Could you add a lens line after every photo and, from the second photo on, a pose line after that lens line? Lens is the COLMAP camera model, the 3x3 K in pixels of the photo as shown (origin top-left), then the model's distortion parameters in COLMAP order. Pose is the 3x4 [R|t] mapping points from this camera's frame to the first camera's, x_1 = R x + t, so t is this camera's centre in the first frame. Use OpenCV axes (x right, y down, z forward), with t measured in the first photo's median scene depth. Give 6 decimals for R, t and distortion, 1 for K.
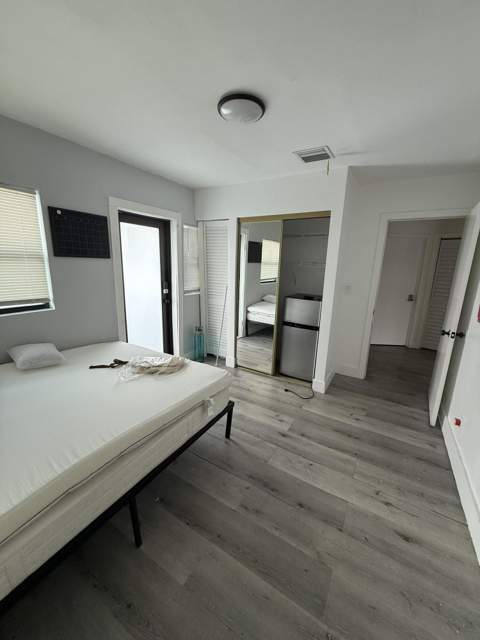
lens RADIAL K [[257.6, 0, 244.2], [0, 257.6, 319.9], [0, 0, 1]] dist [0.000659, 0.000268]
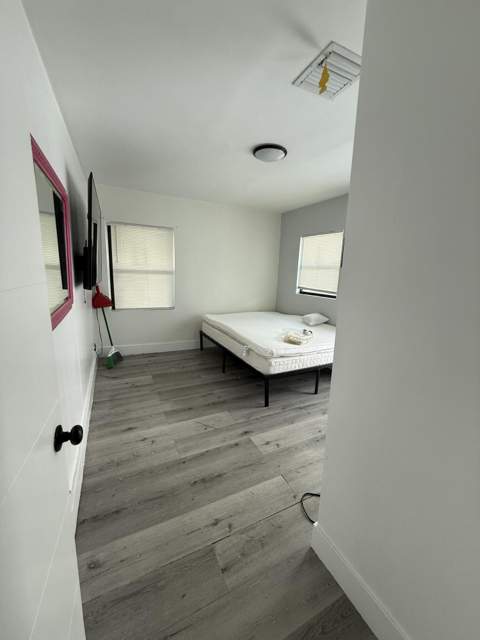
lens RADIAL K [[257.6, 0, 242.9], [0, 257.6, 318.7], [0, 0, 1]] dist [0.000659, 0.000268]
pose [[-0.543742, 0.109389, -0.832093, 1.026013], [-0.237326, 0.930960, 0.277470, -0.258388], [0.804997, 0.348350, -0.480241, 1.431960]]
